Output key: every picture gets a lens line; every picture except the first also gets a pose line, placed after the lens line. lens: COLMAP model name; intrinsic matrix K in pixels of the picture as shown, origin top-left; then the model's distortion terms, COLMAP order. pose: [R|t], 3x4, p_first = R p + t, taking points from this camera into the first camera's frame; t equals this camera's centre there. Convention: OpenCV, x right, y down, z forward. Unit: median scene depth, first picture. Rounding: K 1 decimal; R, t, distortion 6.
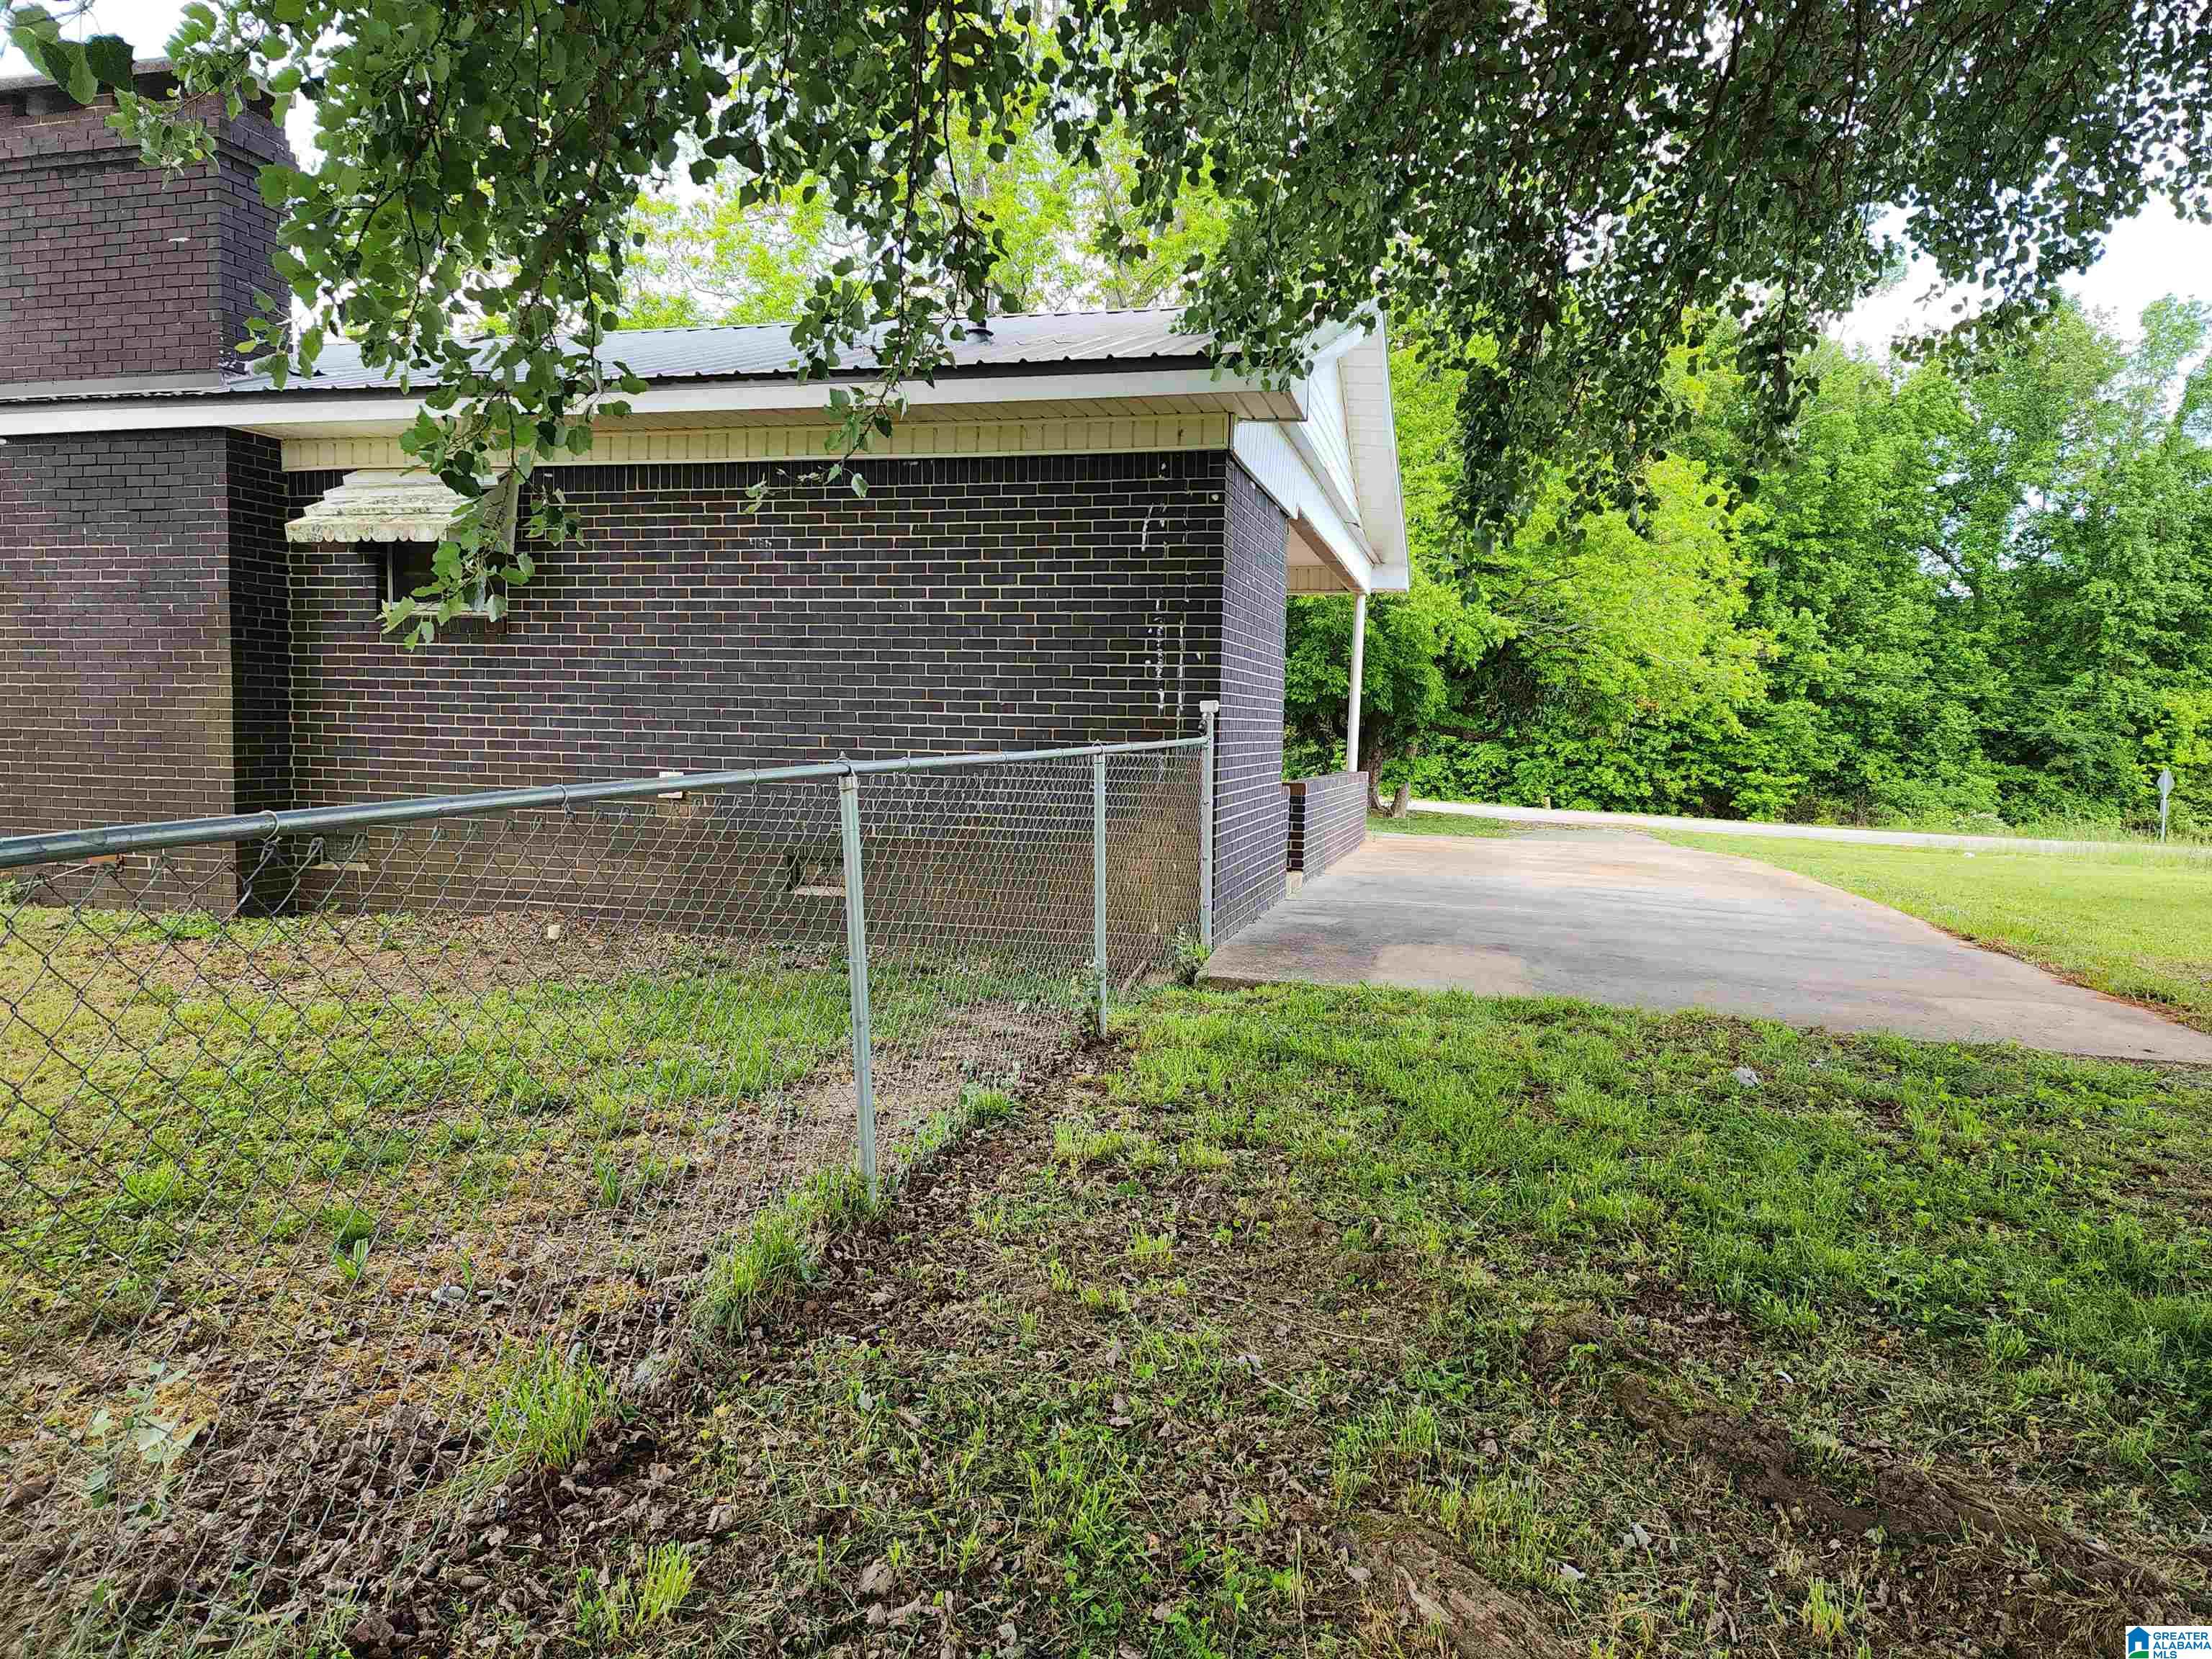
lens RADIAL K [[1551.9, 0, 1106.0], [0, 1551.9, 829.5], [0, 0, 1]] dist [0.007288, 0.001040]
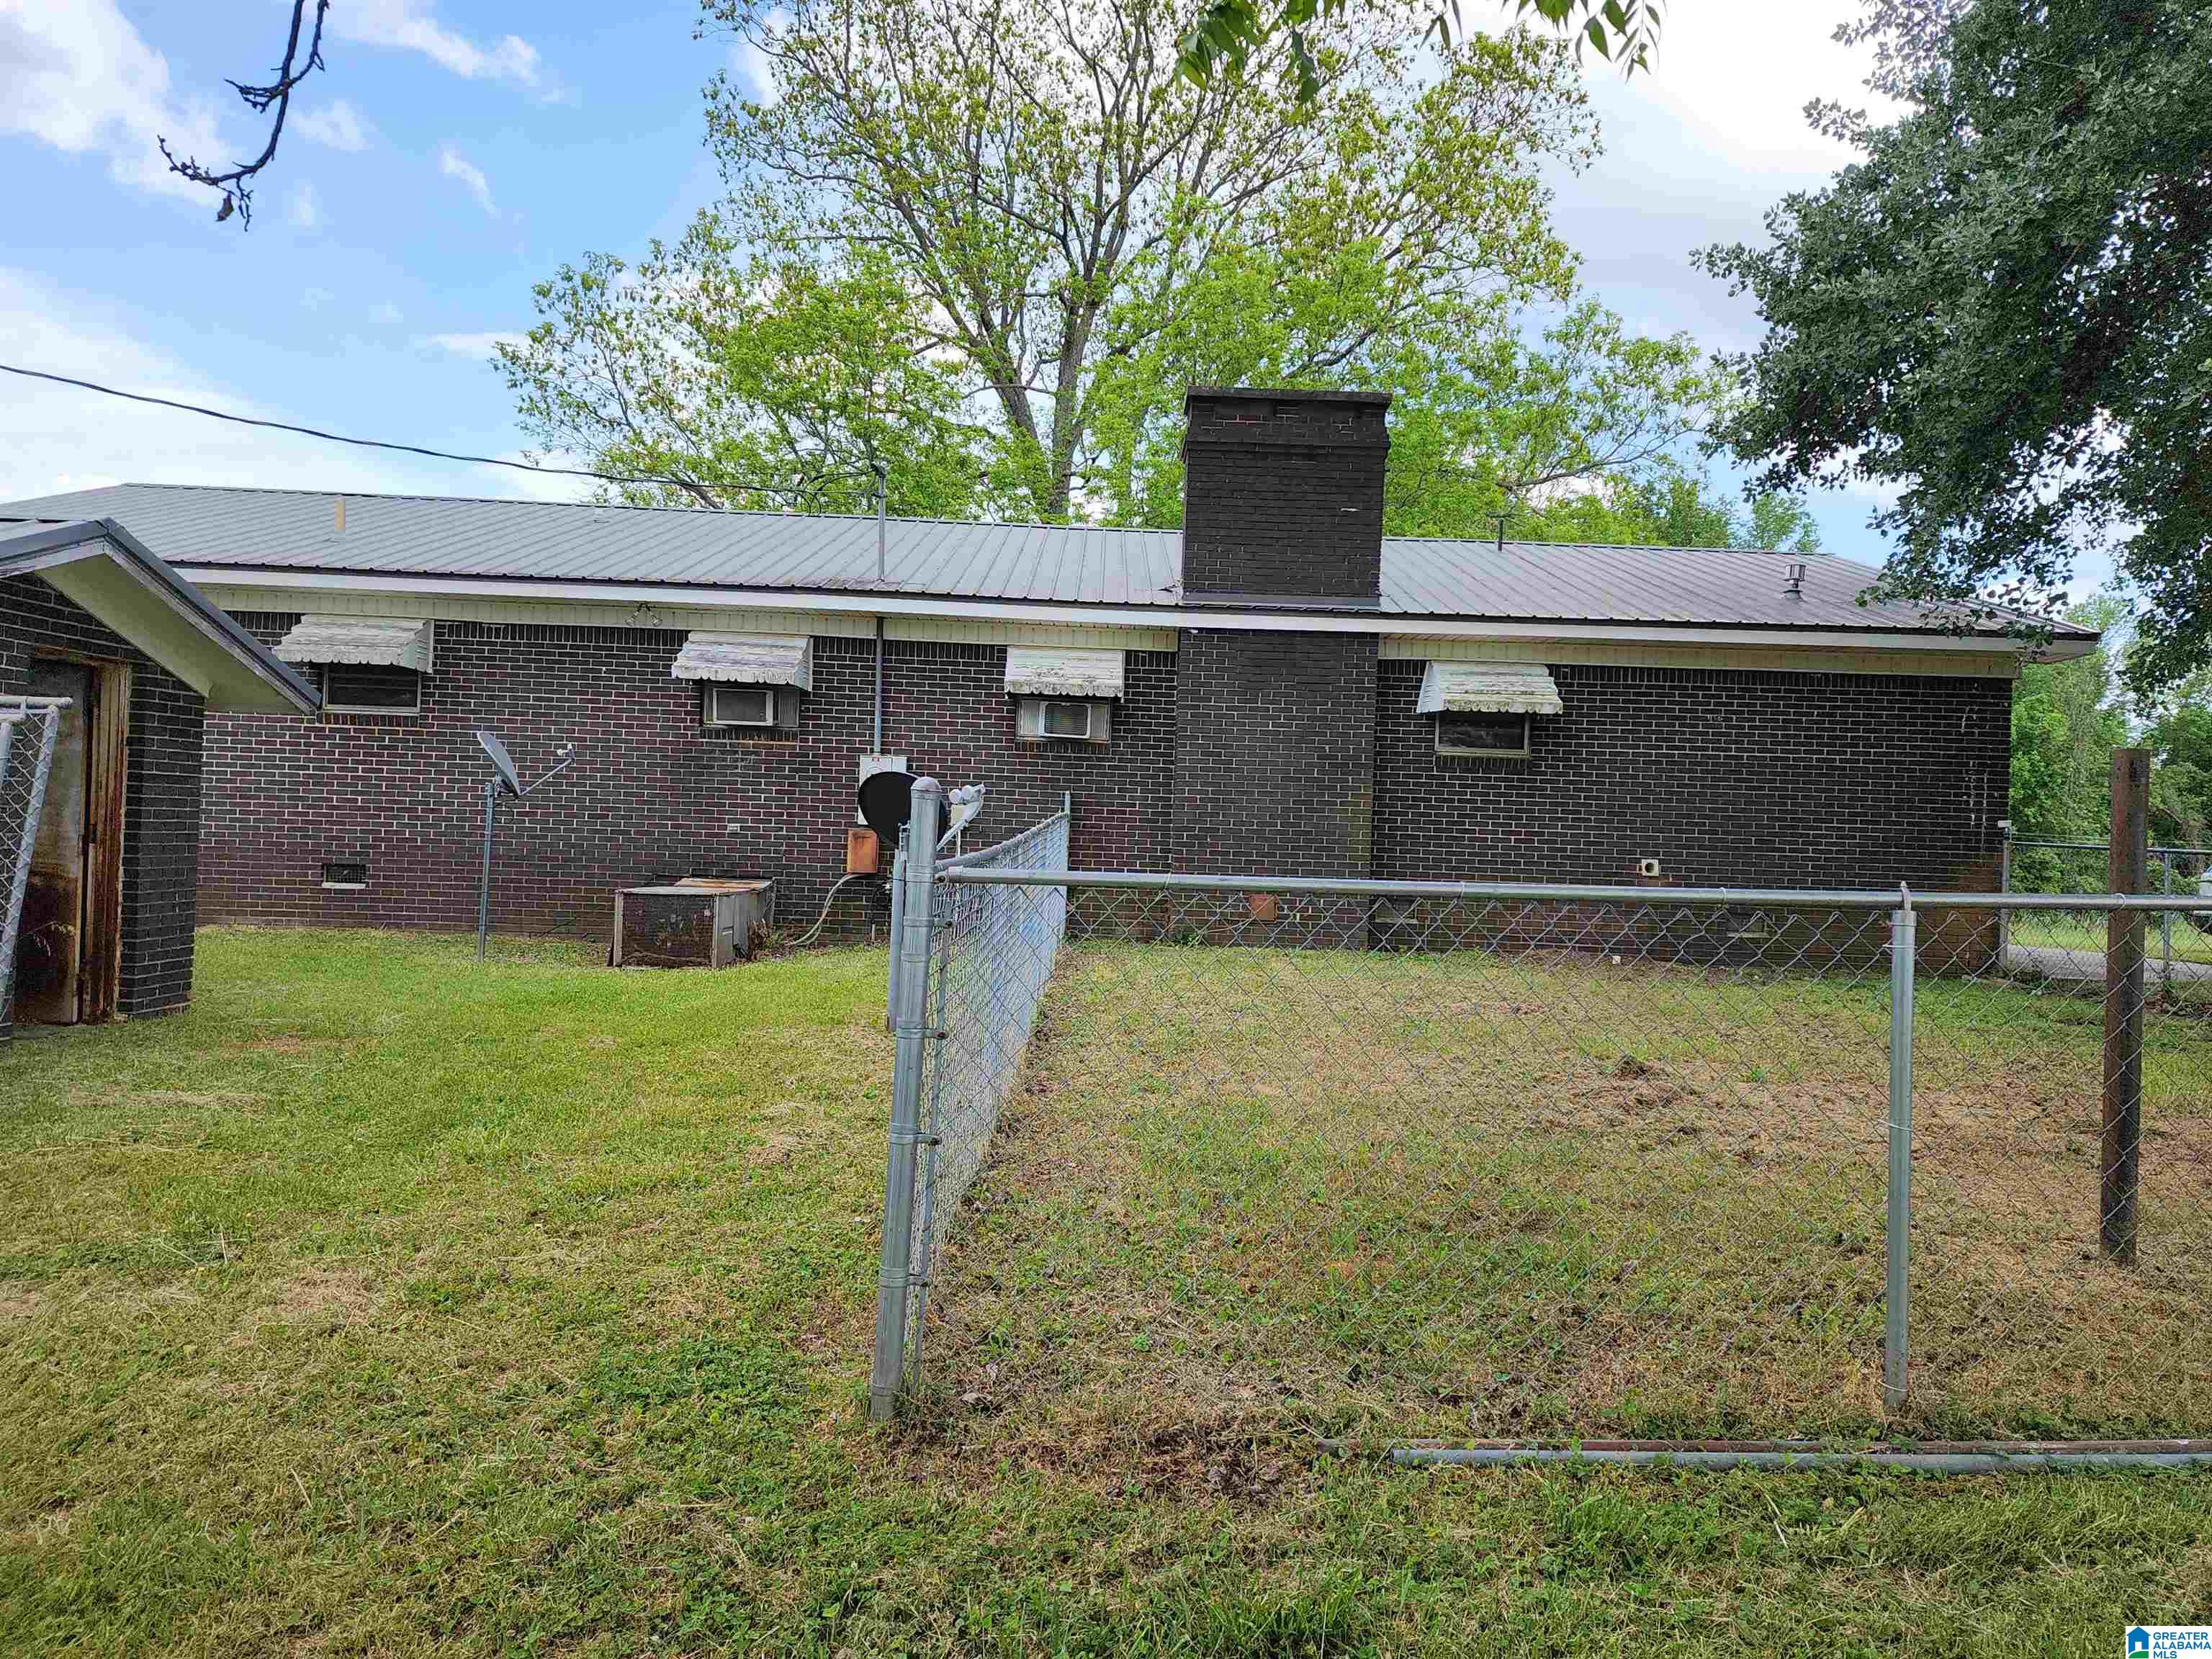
lens RADIAL K [[1551.9, 0, 1106.0], [0, 1551.9, 829.5], [0, 0, 1]] dist [0.007288, 0.001040]
pose [[0.973167, 0.010600, 0.229854, -1.162538], [0.002168, 0.998472, -0.055223, 0.019084], [-0.230088, 0.054239, 0.971657, -0.407952]]
